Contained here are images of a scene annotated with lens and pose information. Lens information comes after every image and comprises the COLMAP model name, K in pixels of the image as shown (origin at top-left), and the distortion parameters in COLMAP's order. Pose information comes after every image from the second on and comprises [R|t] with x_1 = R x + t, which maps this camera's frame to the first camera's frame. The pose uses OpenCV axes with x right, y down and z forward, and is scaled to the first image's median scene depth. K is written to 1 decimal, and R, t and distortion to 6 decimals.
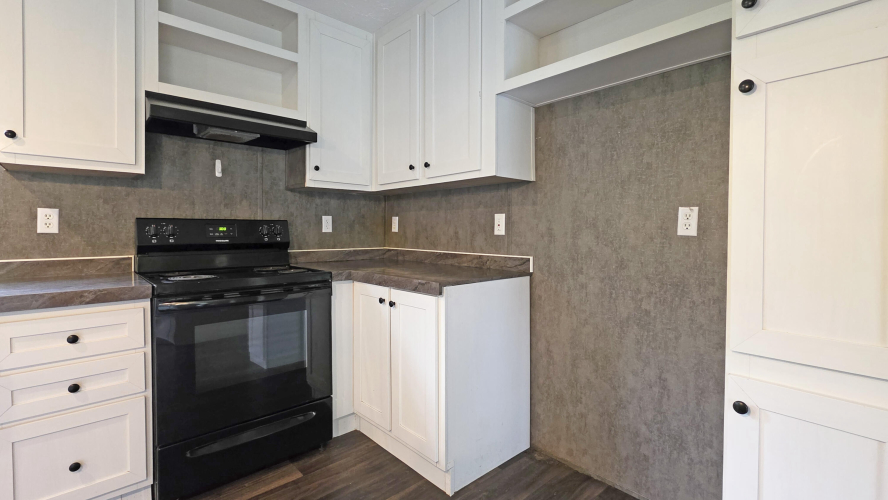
lens RADIAL K [[404.5, 0, 438.9], [0, 404.5, 239.5], [0, 0, 1]] dist [-0.004656, 0.000031]
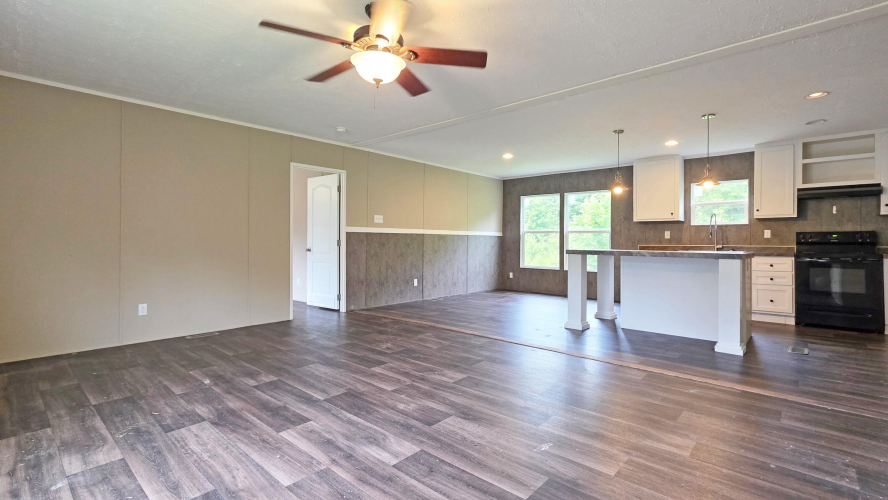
lens RADIAL K [[404.5, 0, 448.9], [0, 404.5, 235.4], [0, 0, 1]] dist [-0.004656, 0.000031]
pose [[0.097401, -0.016636, -0.995106, 1.800680], [-0.020461, 0.999615, -0.018714, 0.070067], [0.995035, 0.022183, 0.097023, -1.670800]]
